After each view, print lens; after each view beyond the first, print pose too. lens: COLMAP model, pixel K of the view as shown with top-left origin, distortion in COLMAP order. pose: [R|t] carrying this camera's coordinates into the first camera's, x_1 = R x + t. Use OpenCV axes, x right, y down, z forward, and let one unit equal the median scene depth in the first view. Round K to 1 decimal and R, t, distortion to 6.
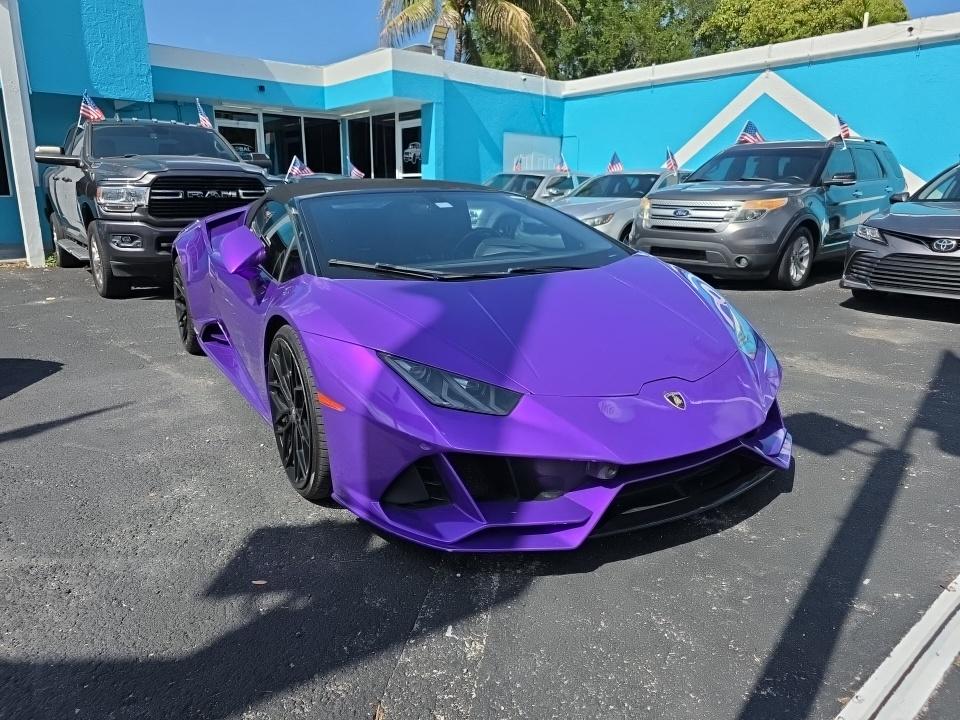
lens RADIAL K [[655.4, 0, 476.1], [0, 655.4, 346.4], [0, 0, 1]] dist [0.033926, -0.041694]
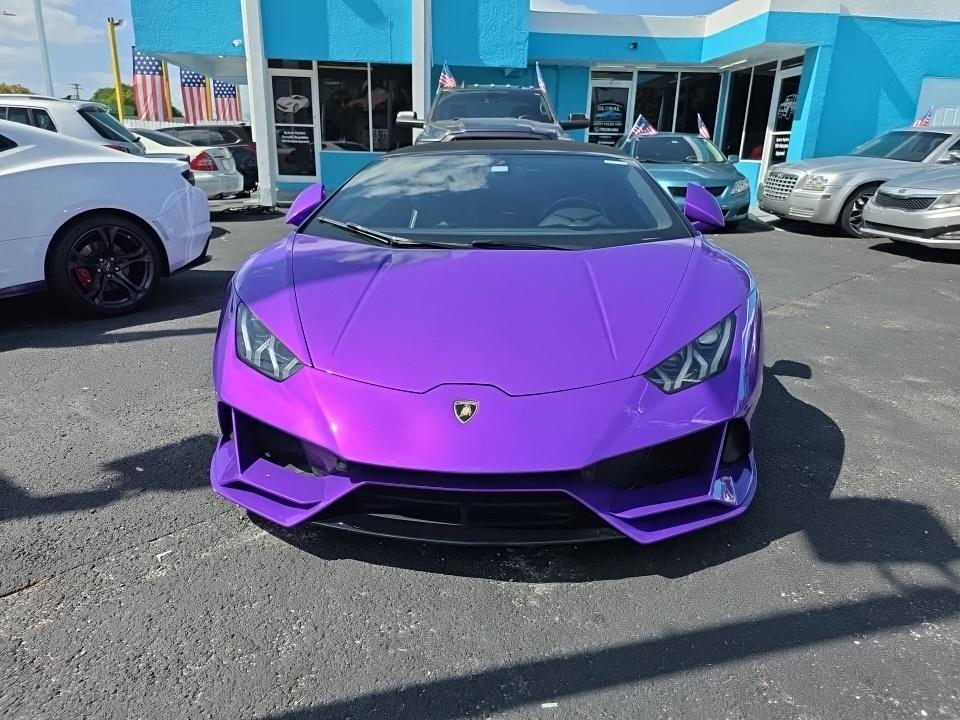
lens RADIAL K [[646.1, 0, 486.5], [0, 646.1, 357.7], [0, 0, 1]] dist [0.038186, -0.042163]
pose [[0.799977, 0.191501, -0.568651, 0.144522], [-0.147260, 0.981379, 0.123328, -0.016769], [0.581679, -0.014920, 0.813281, 0.062933]]
